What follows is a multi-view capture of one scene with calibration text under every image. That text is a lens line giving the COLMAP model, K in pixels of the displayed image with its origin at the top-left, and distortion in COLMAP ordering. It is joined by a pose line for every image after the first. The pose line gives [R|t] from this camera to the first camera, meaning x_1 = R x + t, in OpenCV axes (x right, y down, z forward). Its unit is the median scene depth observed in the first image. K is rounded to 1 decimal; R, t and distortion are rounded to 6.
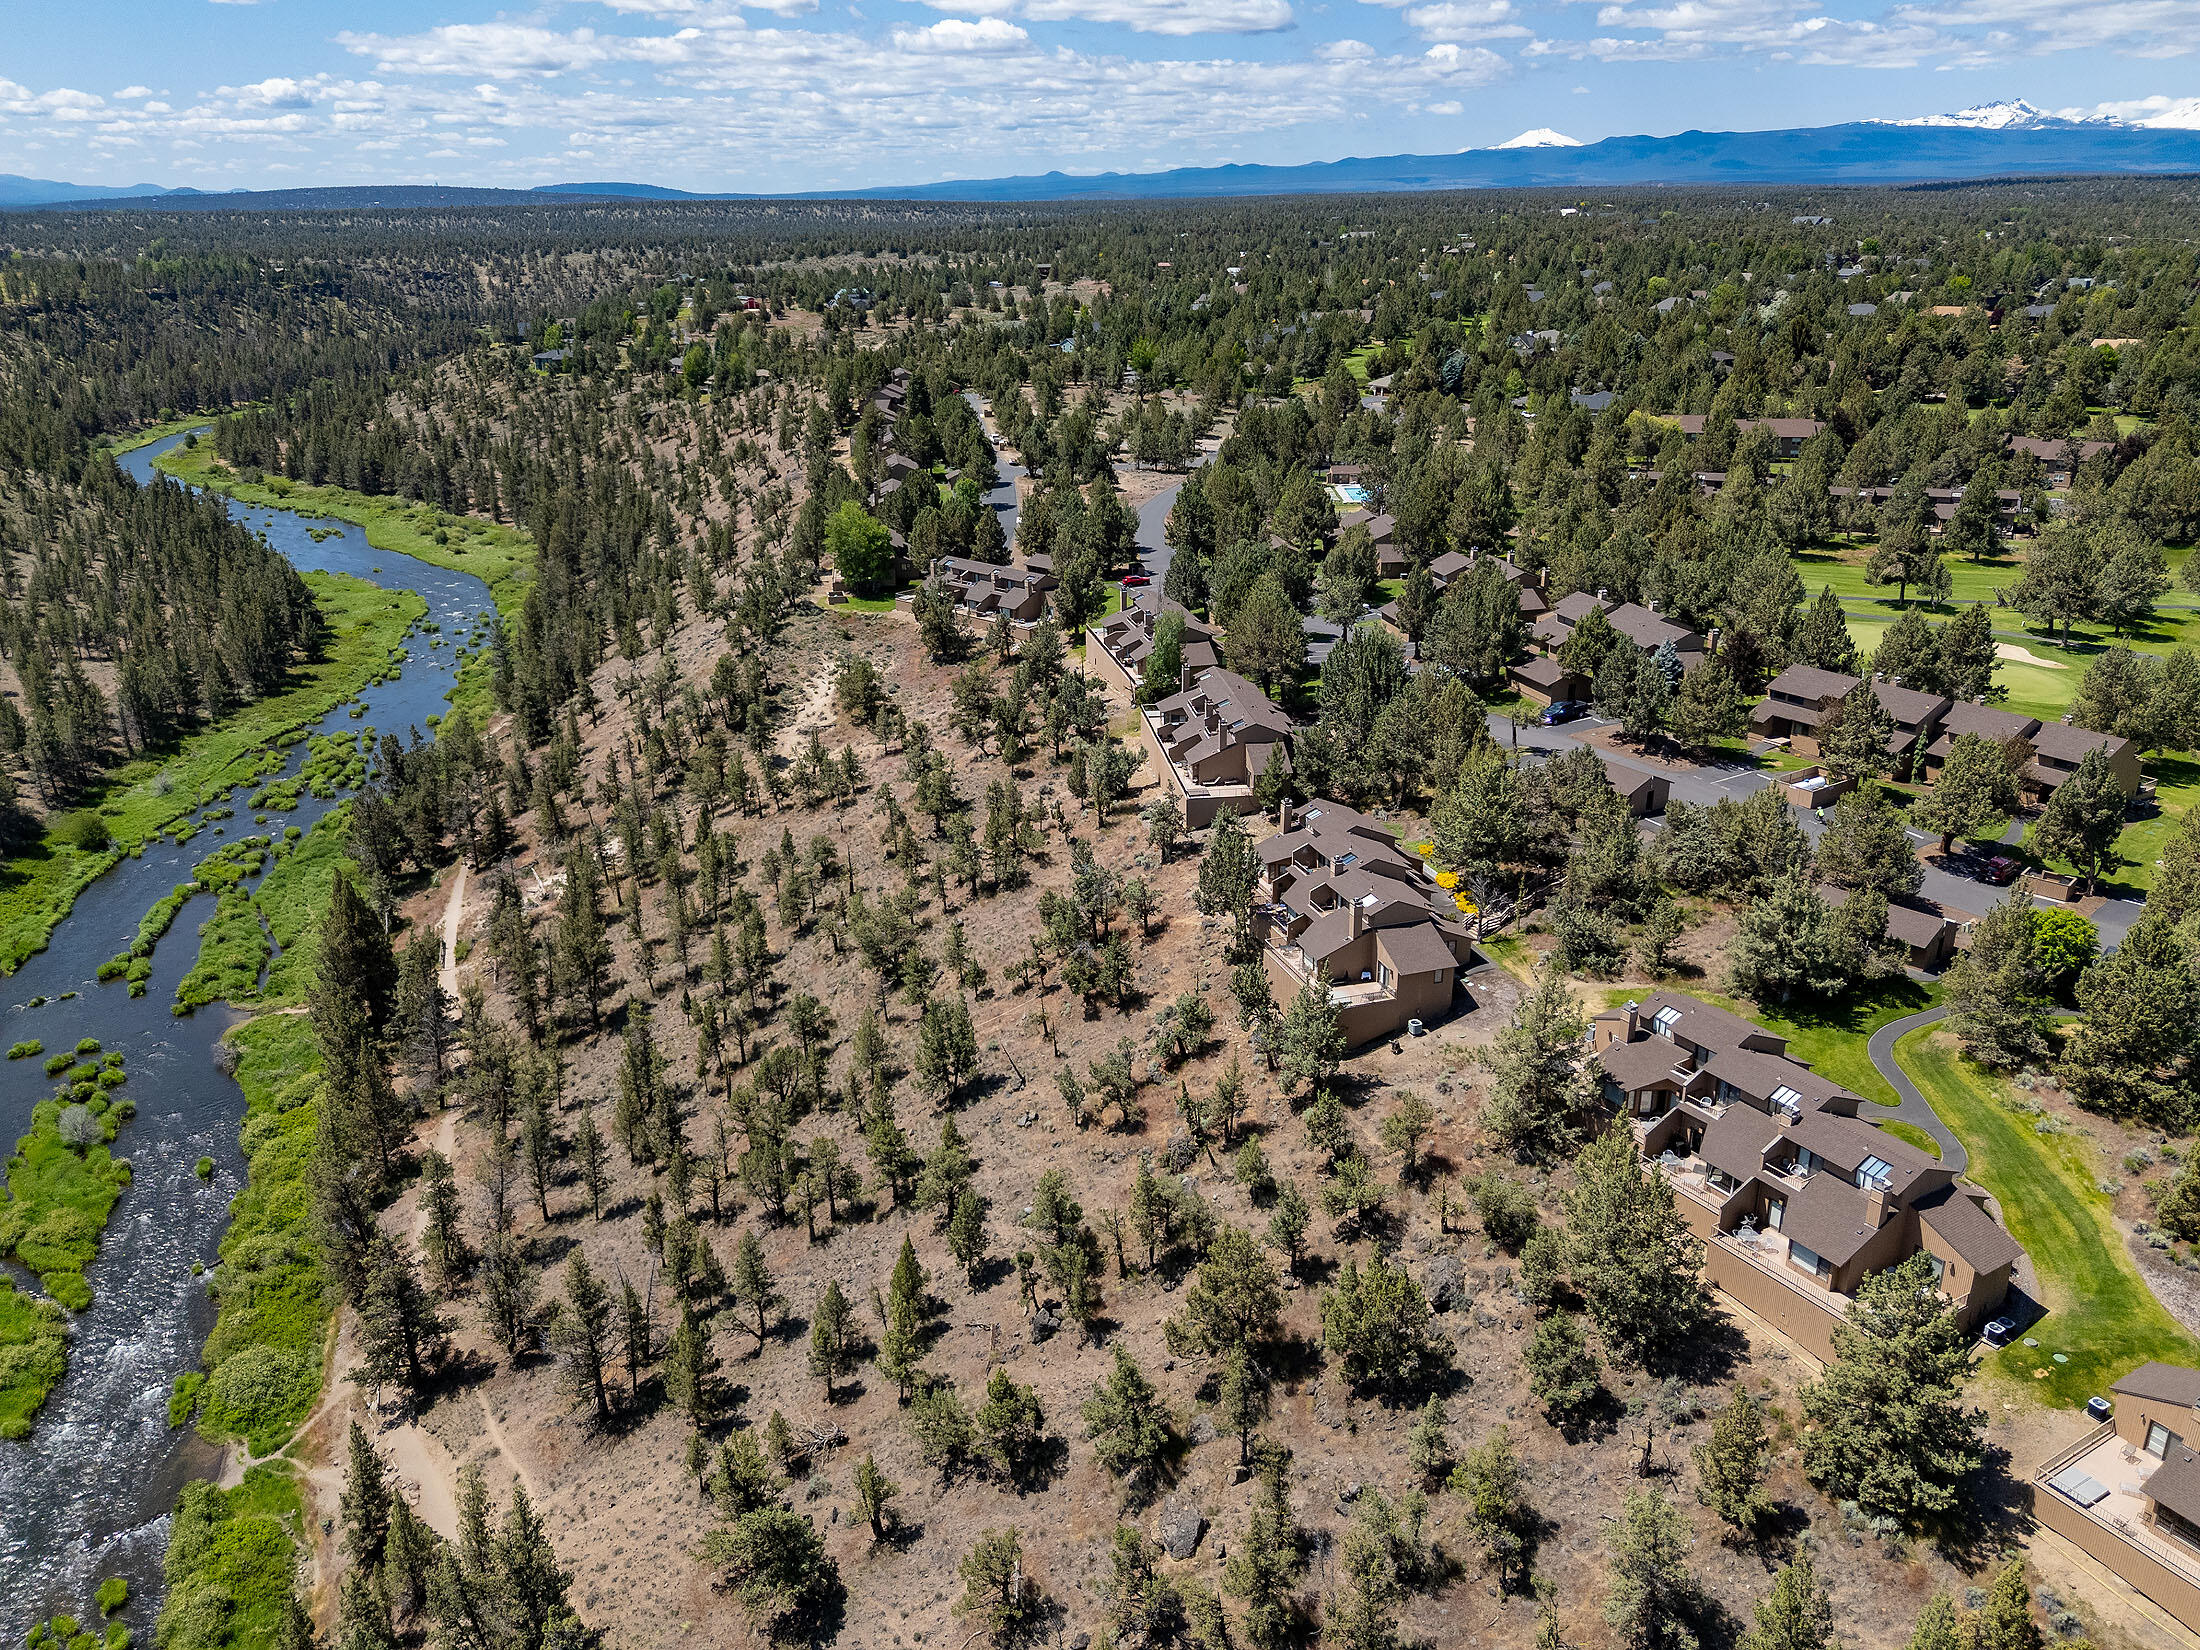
lens RADIAL K [[1621.3, 0, 1100.0], [0, 1621.3, 825.0], [0, 0, 1]] dist [0.063867, -0.050244]
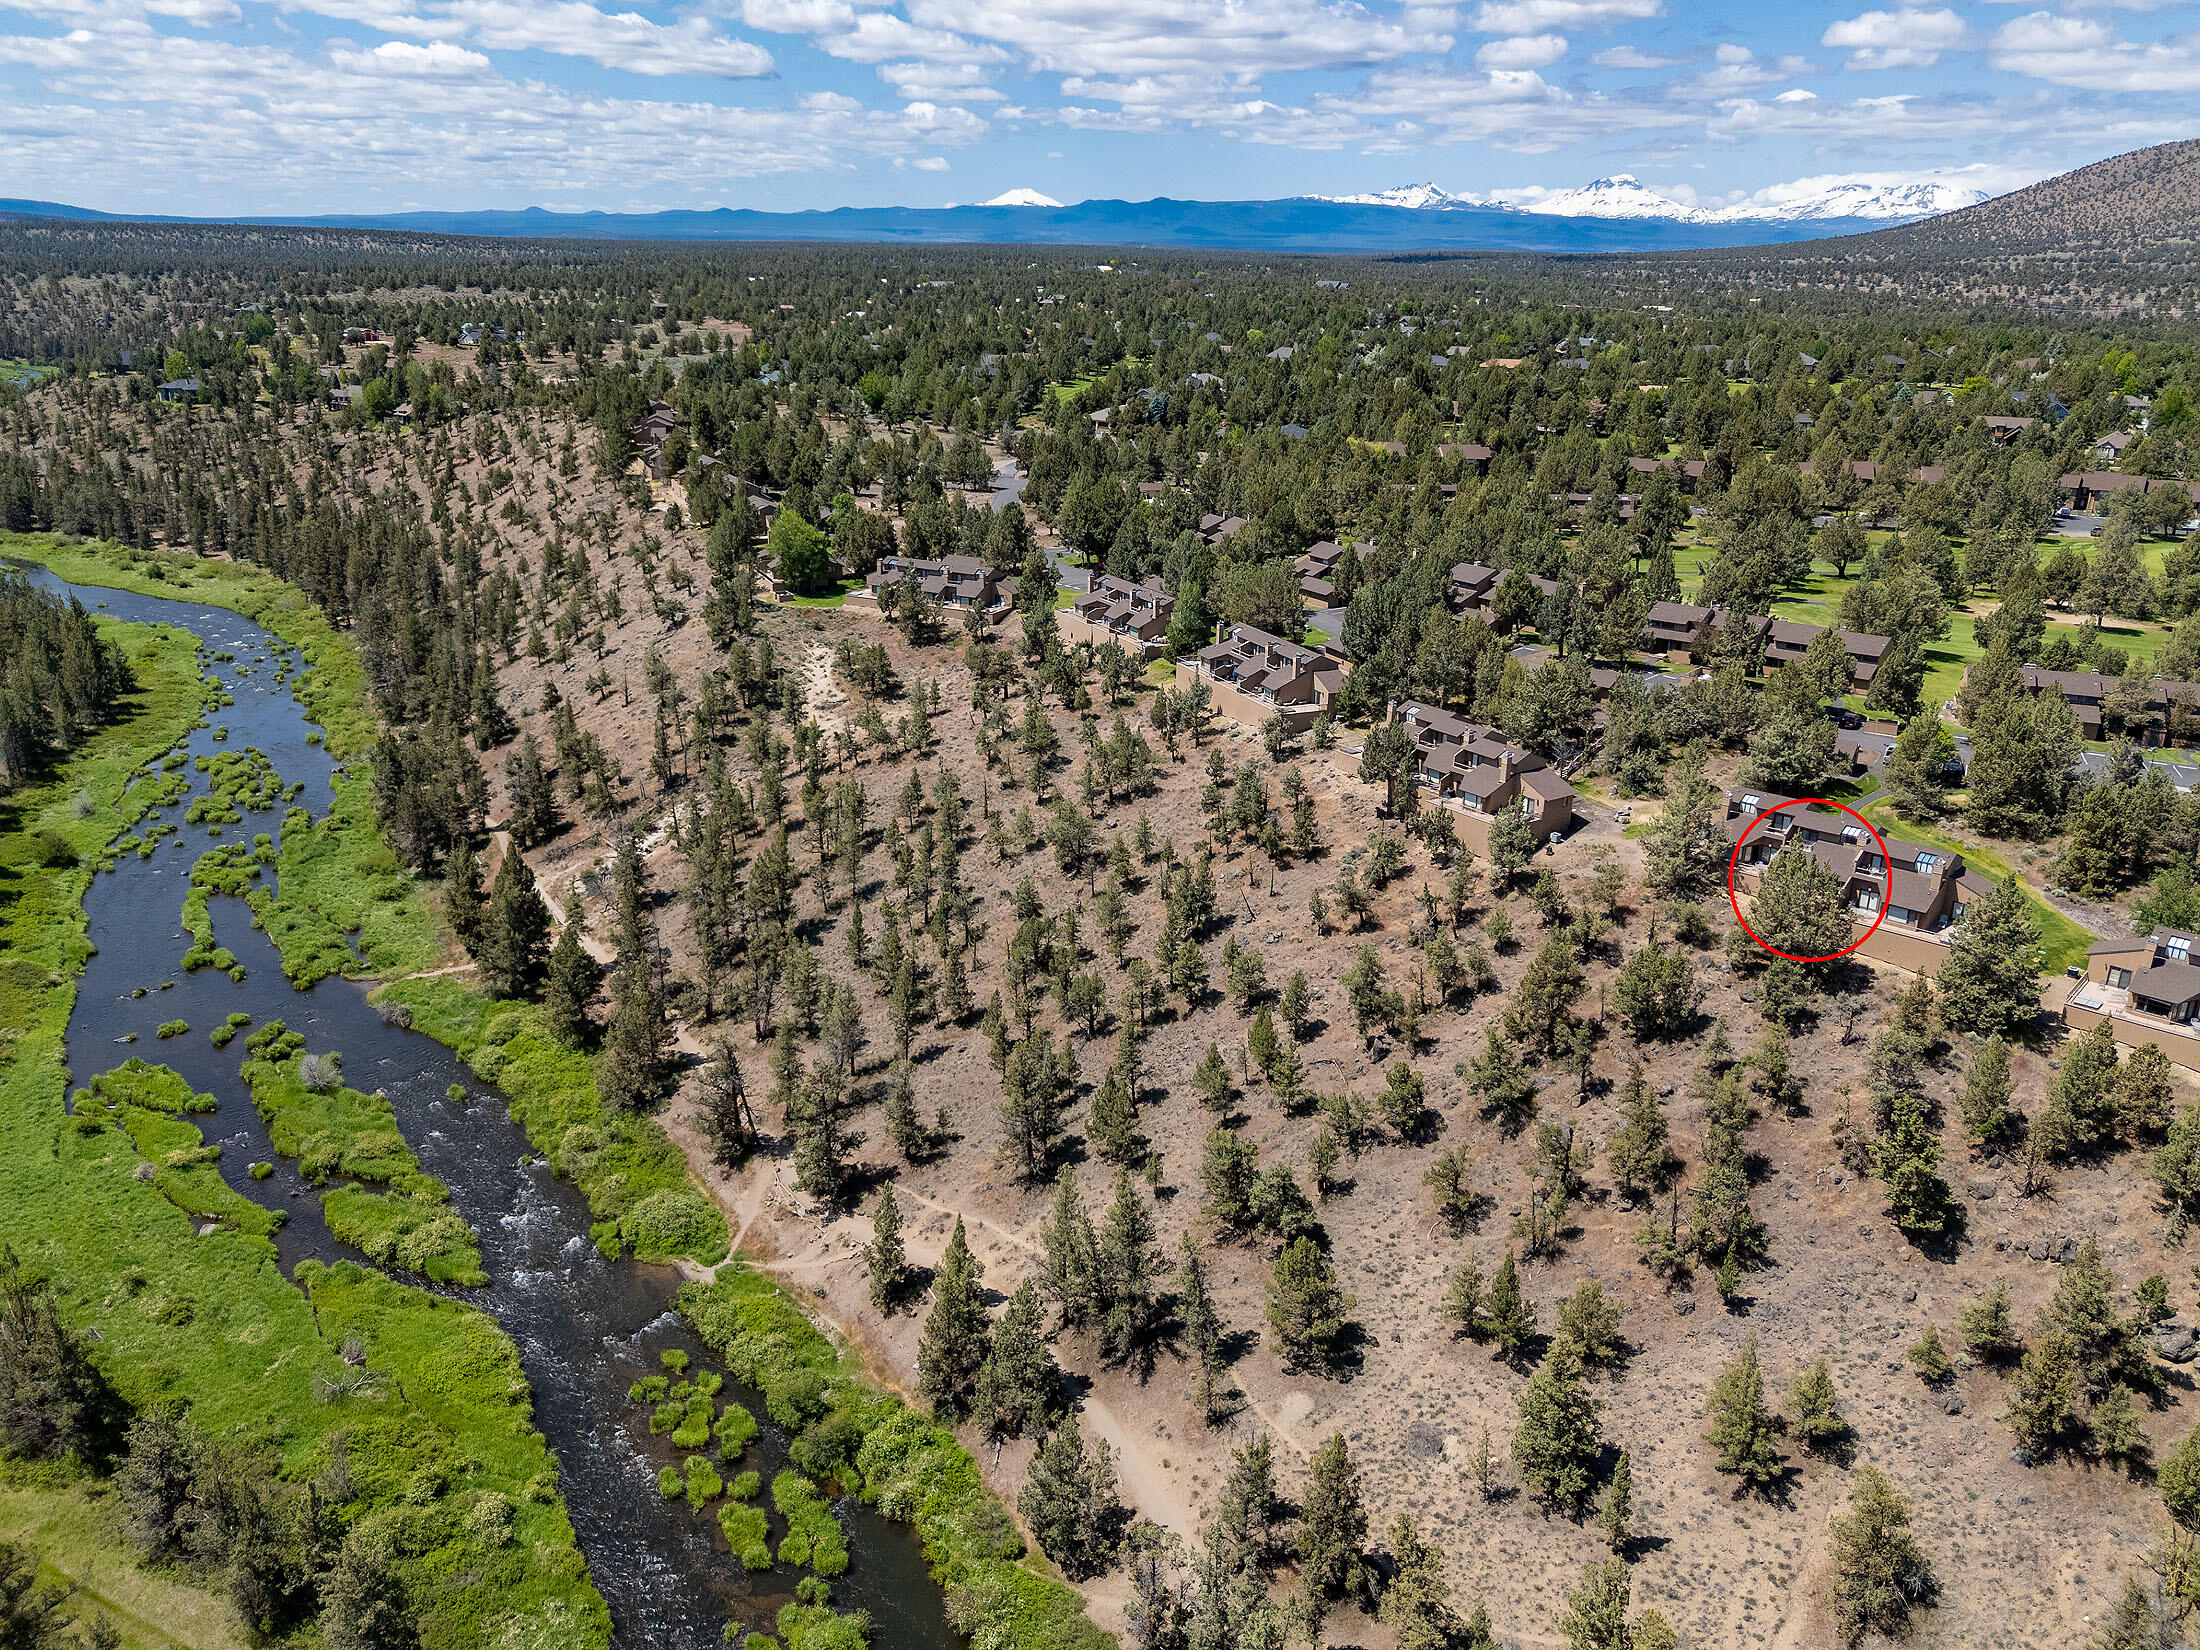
lens RADIAL K [[1621.3, 0, 1100.0], [0, 1621.3, 825.0], [0, 0, 1]] dist [0.063867, -0.050244]
pose [[0.958435, -0.066714, 0.277403, -0.544101], [0.073923, 0.997142, -0.015599, 0.098411], [-0.275569, 0.035457, 0.960627, -0.247037]]
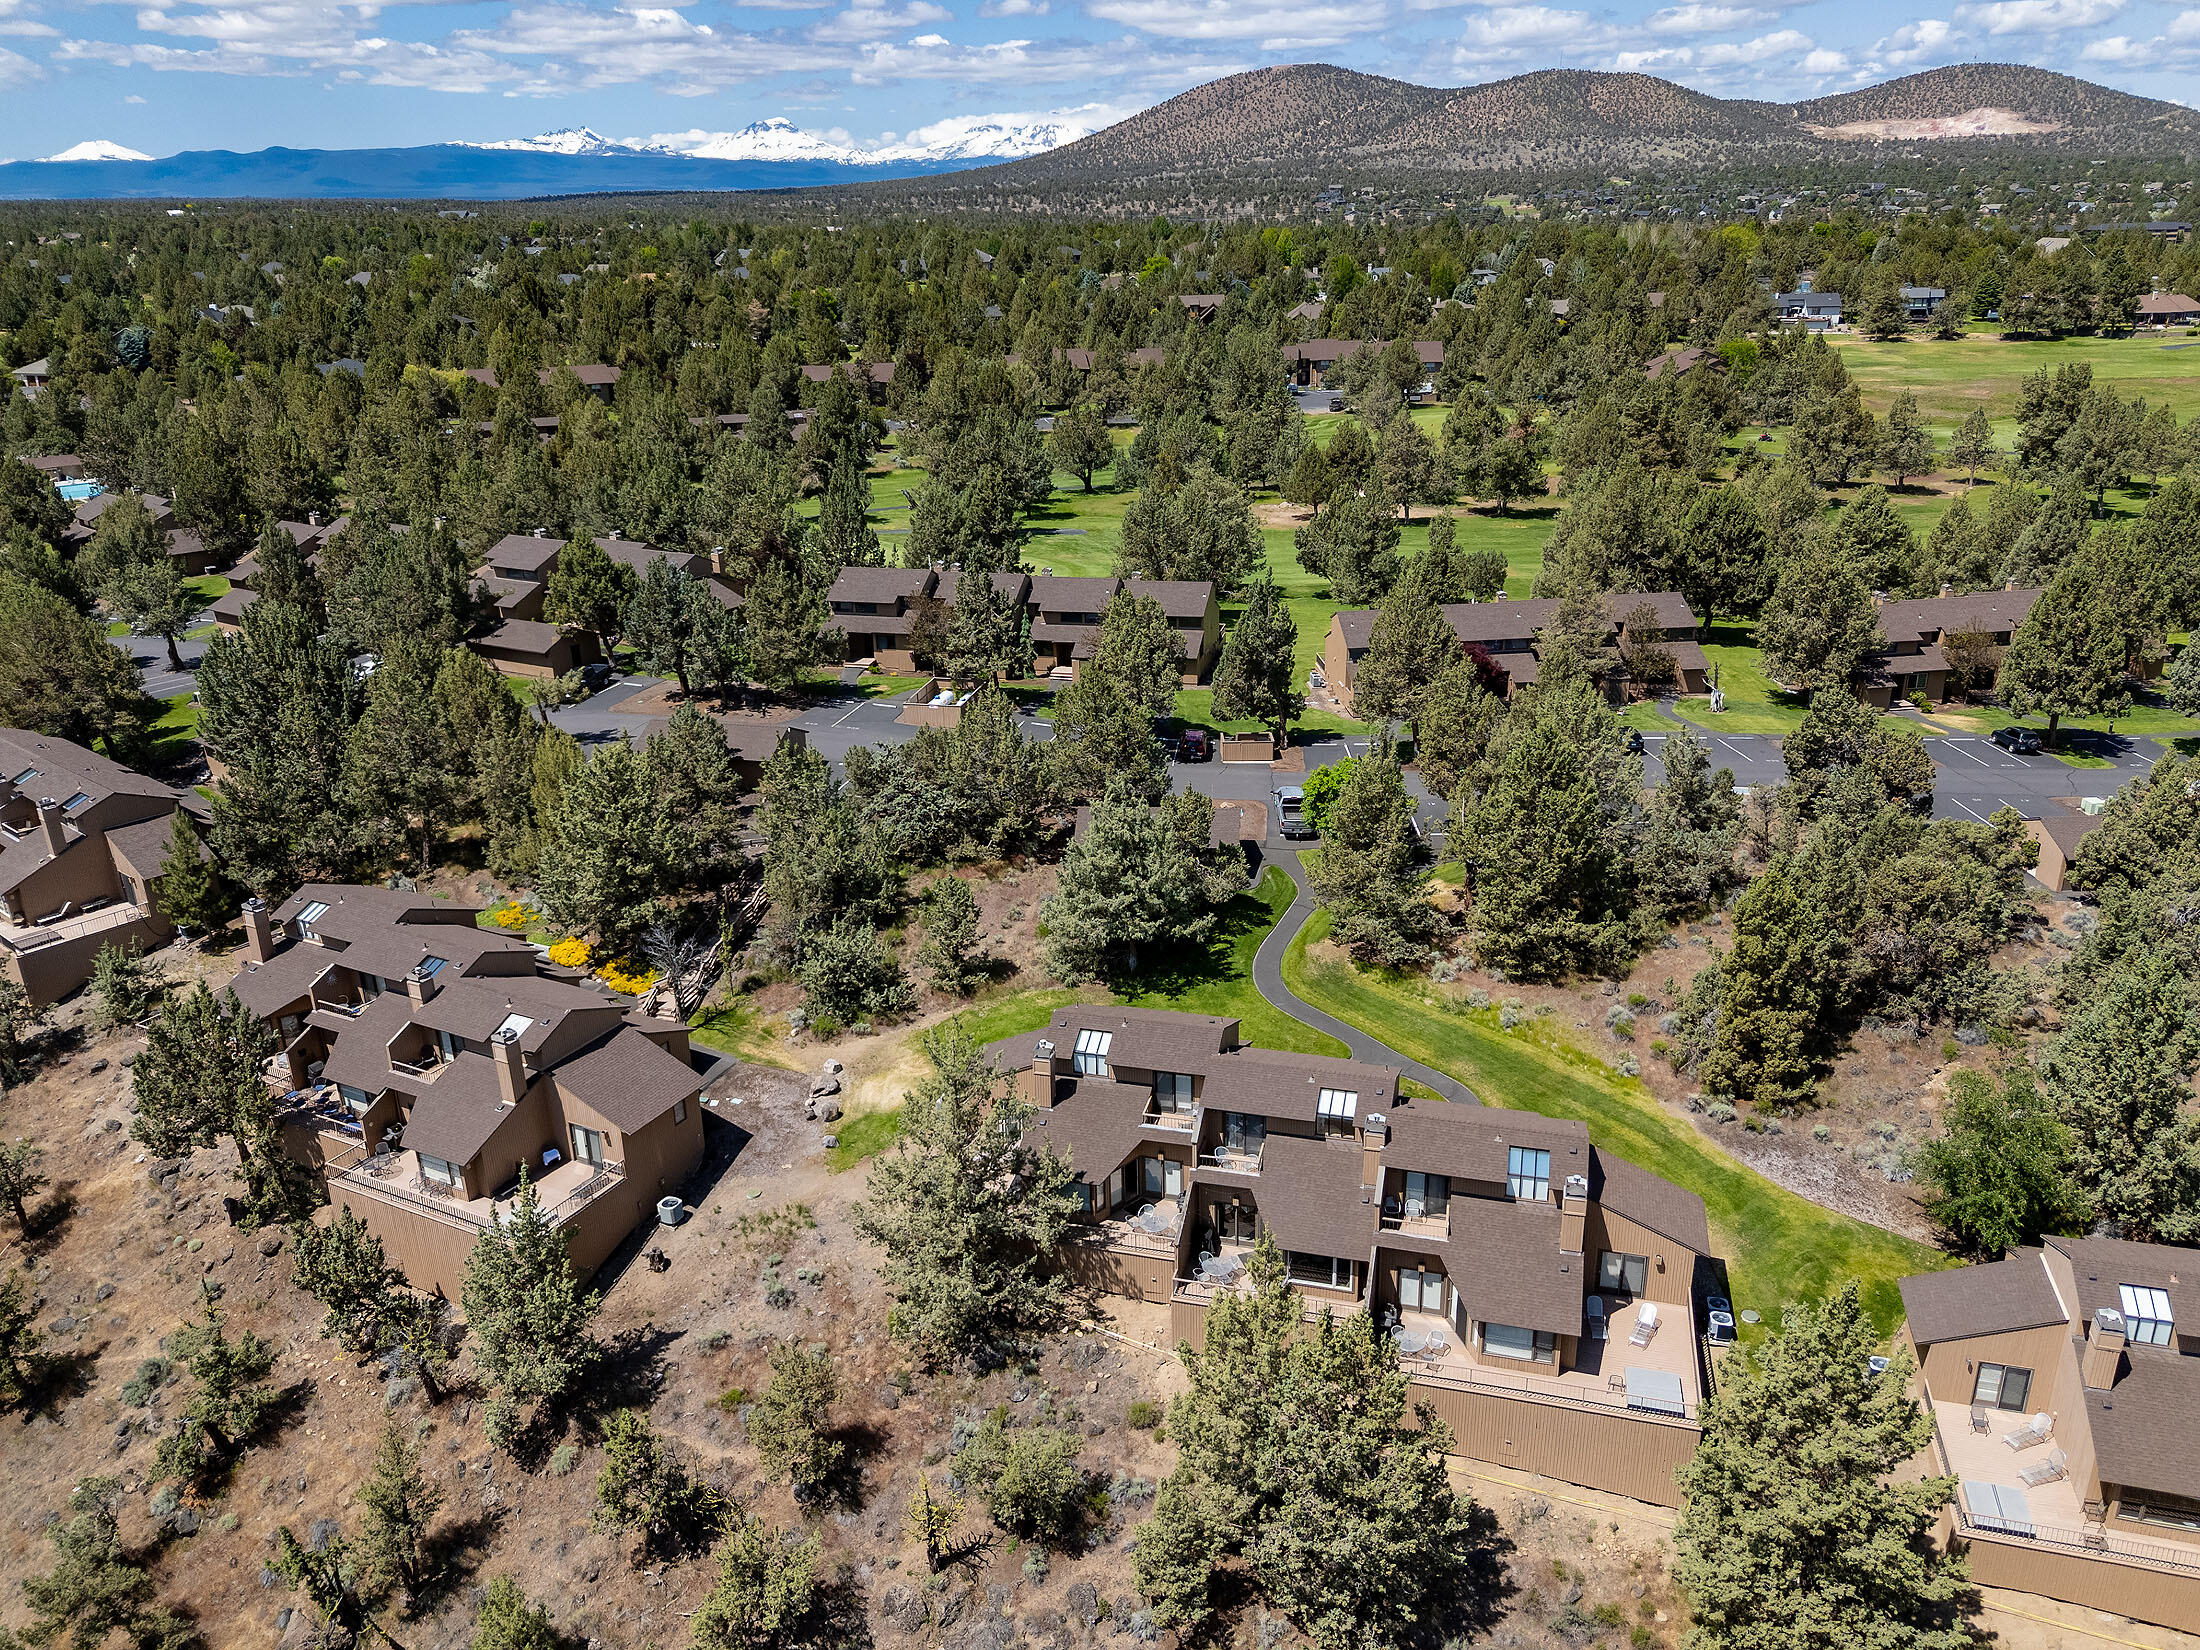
lens RADIAL K [[1621.3, 0, 1100.0], [0, 1621.3, 825.0], [0, 0, 1]] dist [0.063867, -0.050244]
pose [[0.729478, -0.248582, 0.637235, -0.026646], [0.255333, 0.963244, 0.083463, -0.014716], [-0.634560, 0.101823, 0.766137, 0.416475]]
